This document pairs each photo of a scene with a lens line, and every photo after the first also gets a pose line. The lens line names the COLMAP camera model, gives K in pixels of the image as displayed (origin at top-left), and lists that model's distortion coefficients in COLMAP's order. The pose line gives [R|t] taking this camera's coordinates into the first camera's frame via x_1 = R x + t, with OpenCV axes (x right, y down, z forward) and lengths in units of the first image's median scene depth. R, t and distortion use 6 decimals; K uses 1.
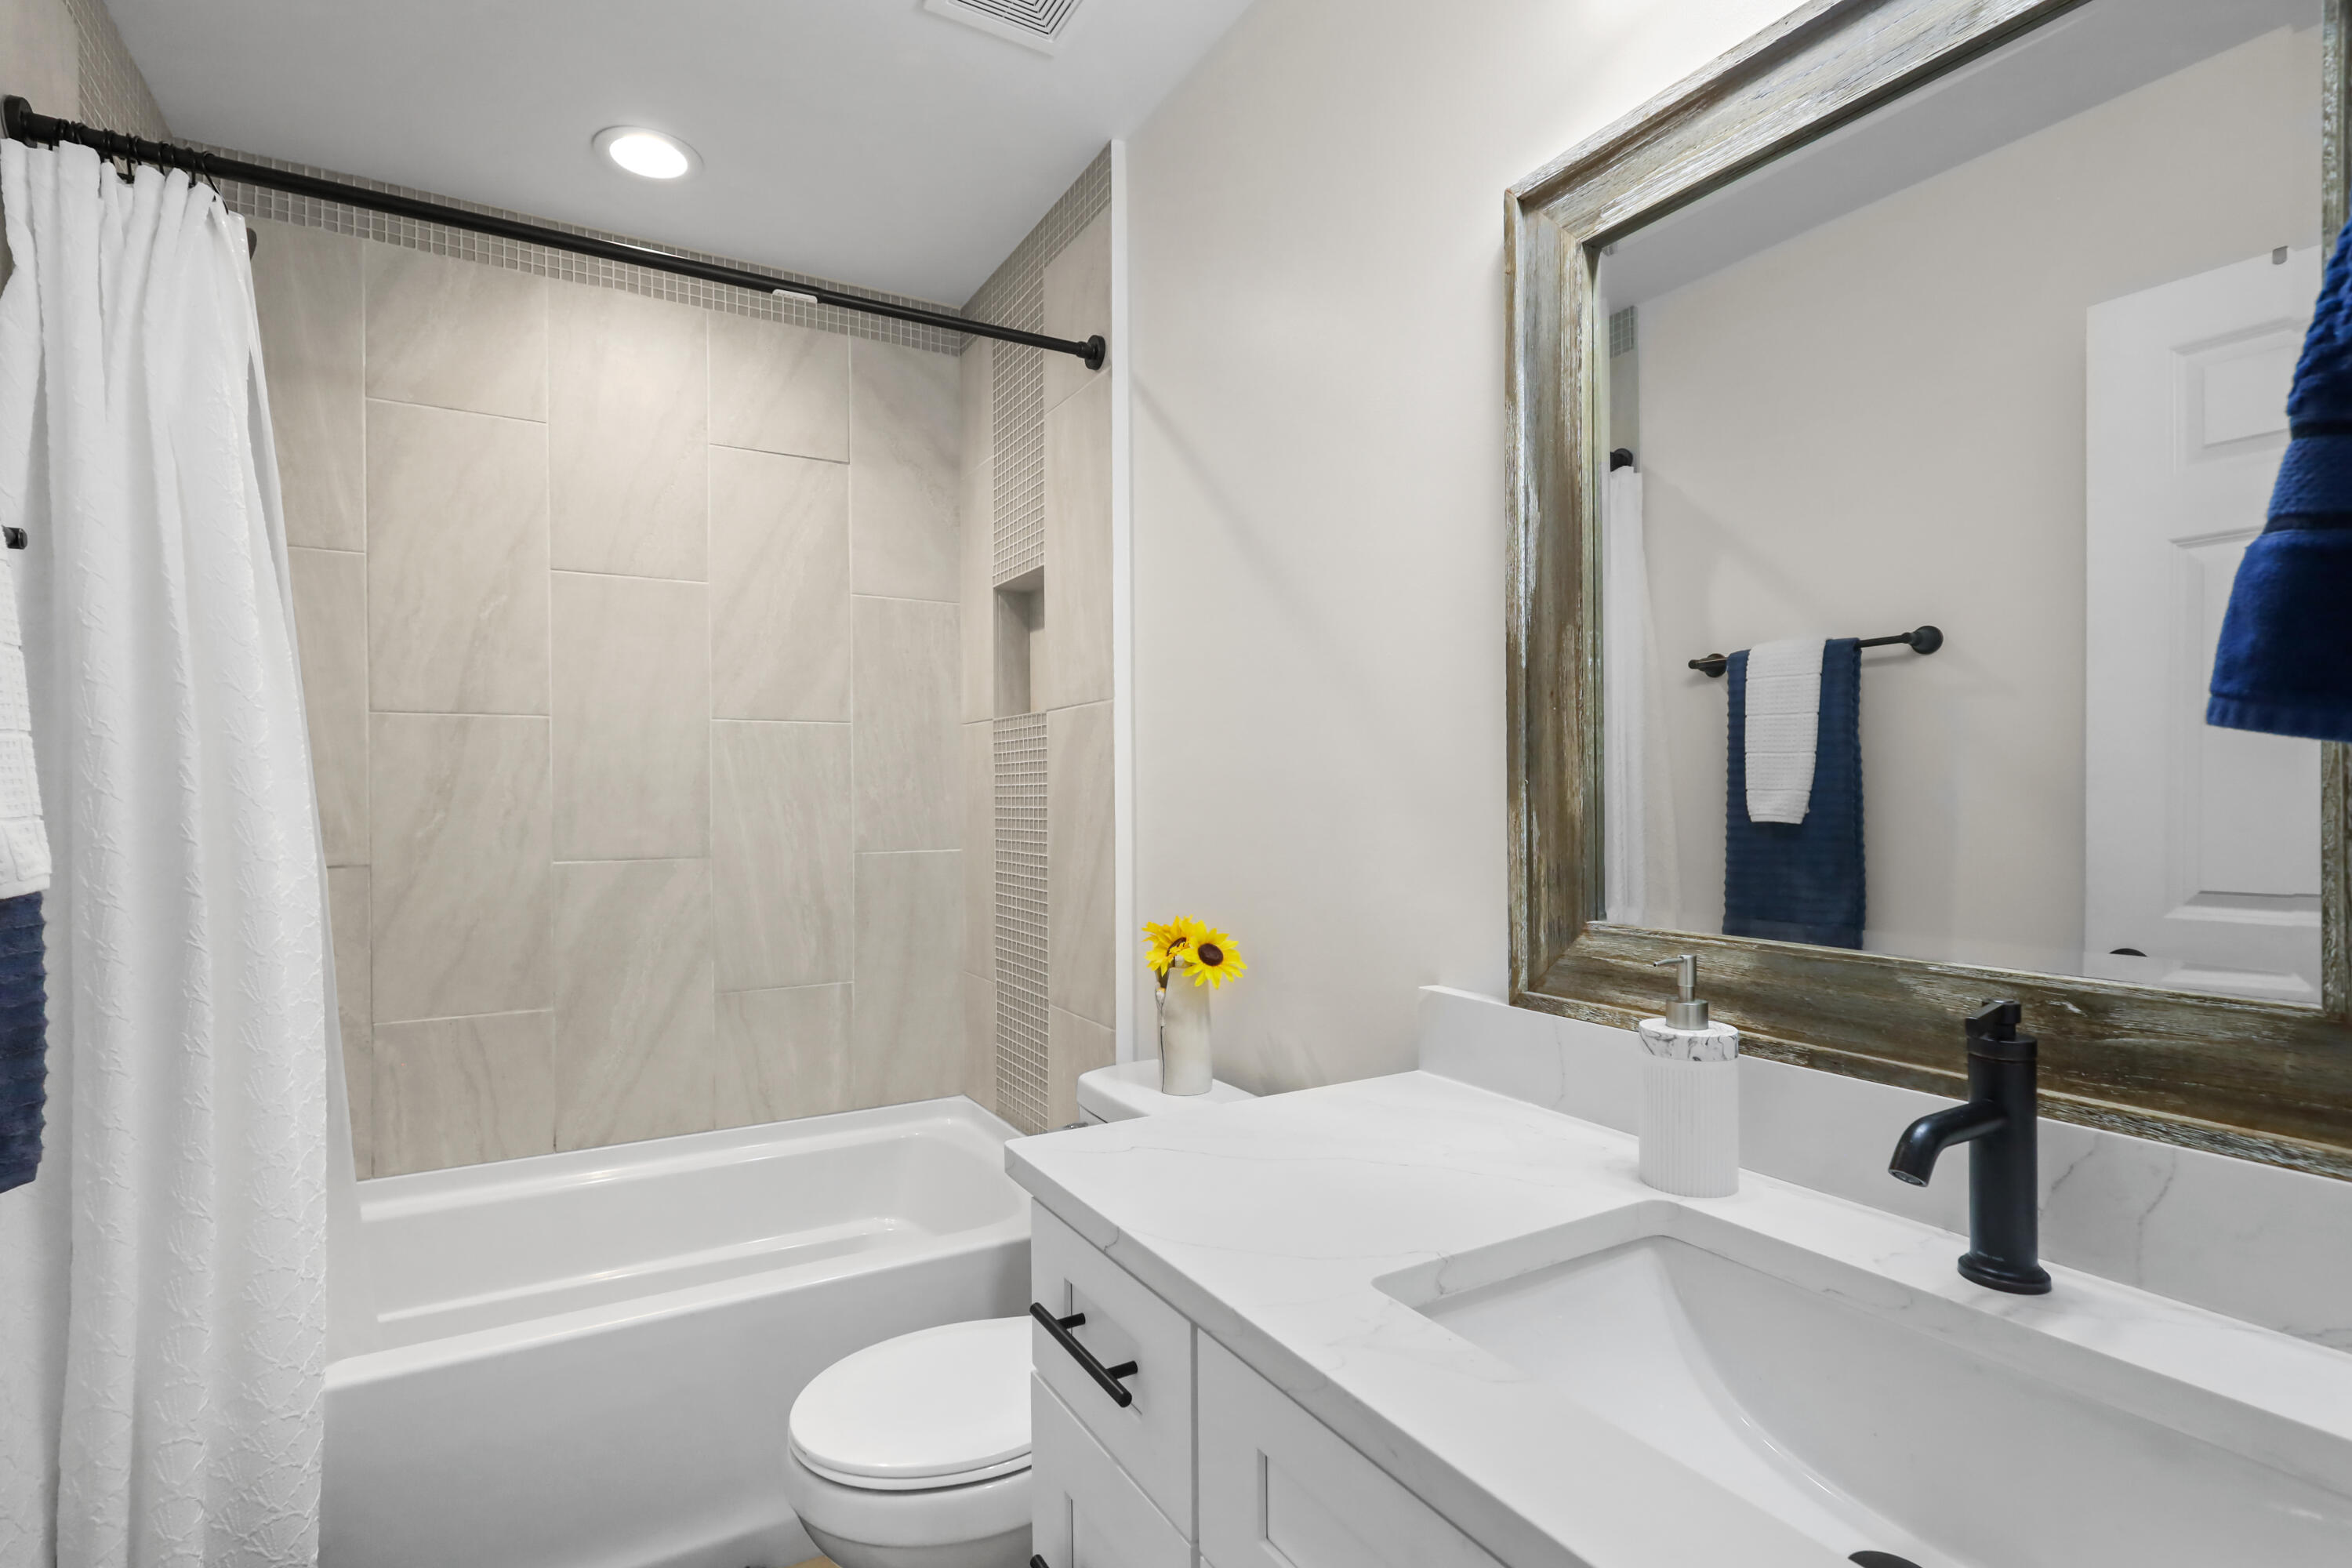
lens RADIAL K [[1097.5, 0, 1163.4], [0, 1097.5, 802.1], [0, 0, 1]] dist [0.001263, 0.000198]
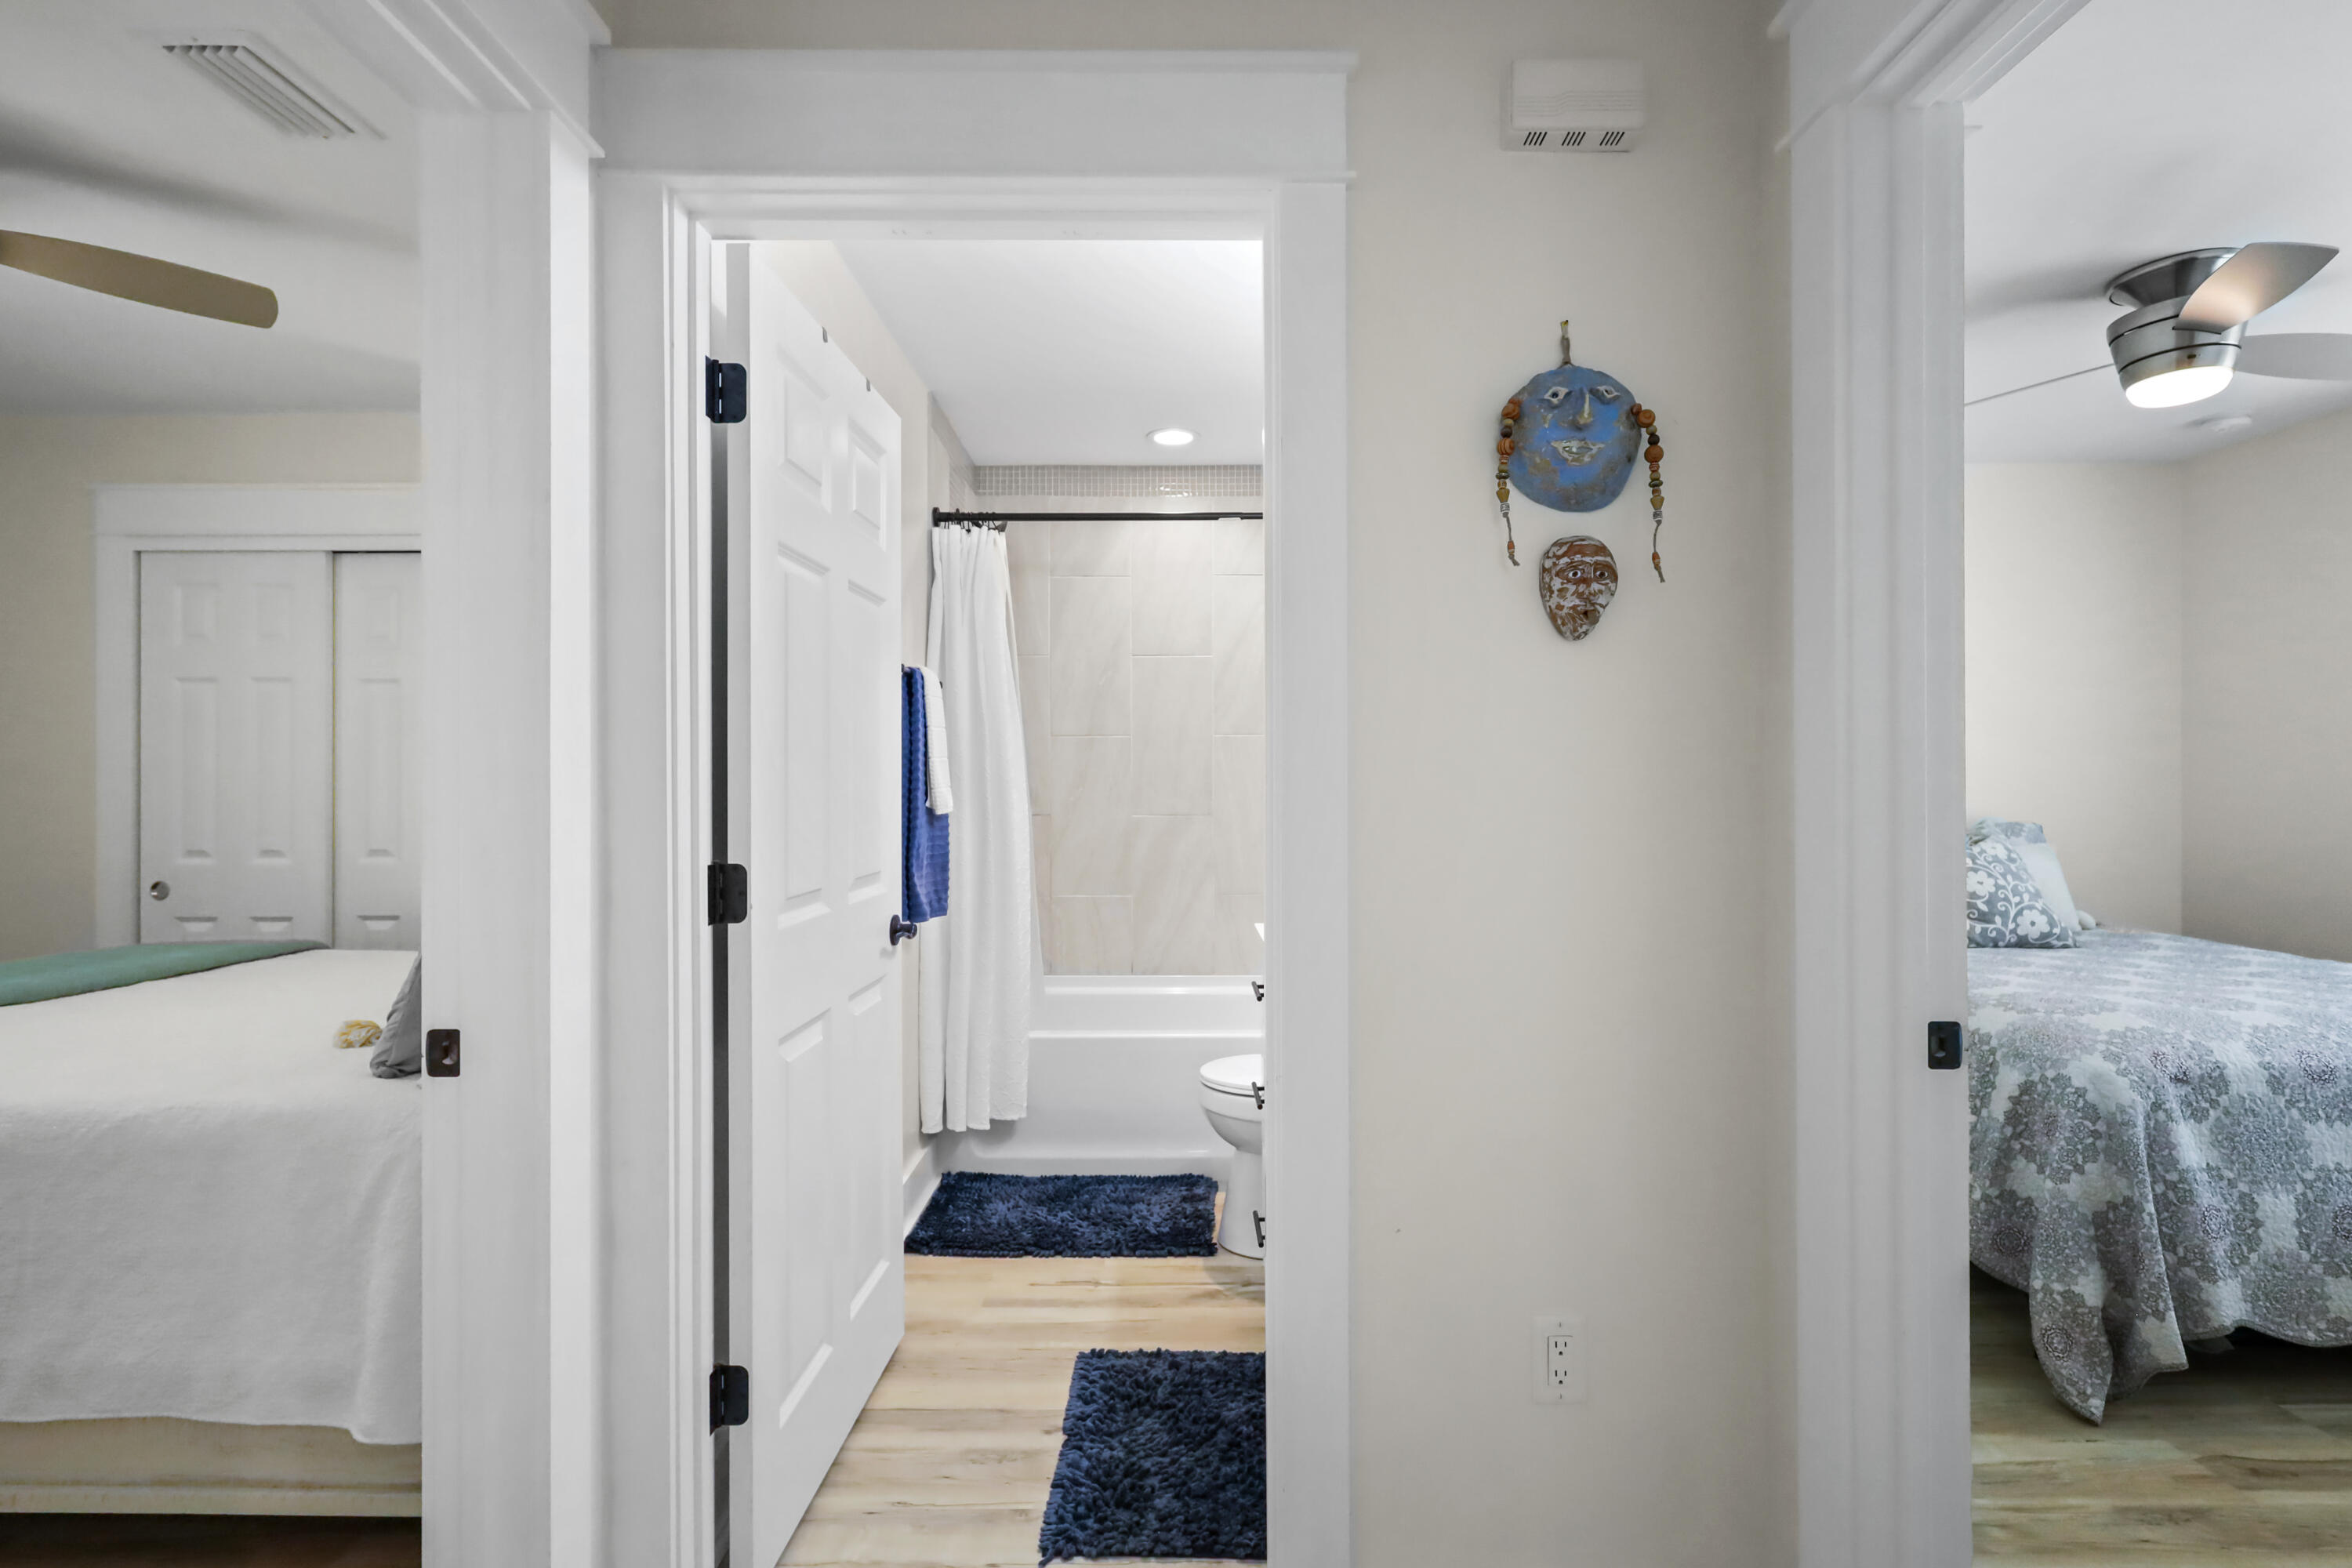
lens RADIAL K [[1097.5, 0, 1179.1], [0, 1097.5, 775.4], [0, 0, 1]] dist [0.001263, 0.000198]
pose [[0.865057, 0.006171, -0.501635, 0.571308], [-0.008828, 0.999957, -0.002922, -0.008843], [0.501595, 0.006956, 0.865074, -0.724291]]
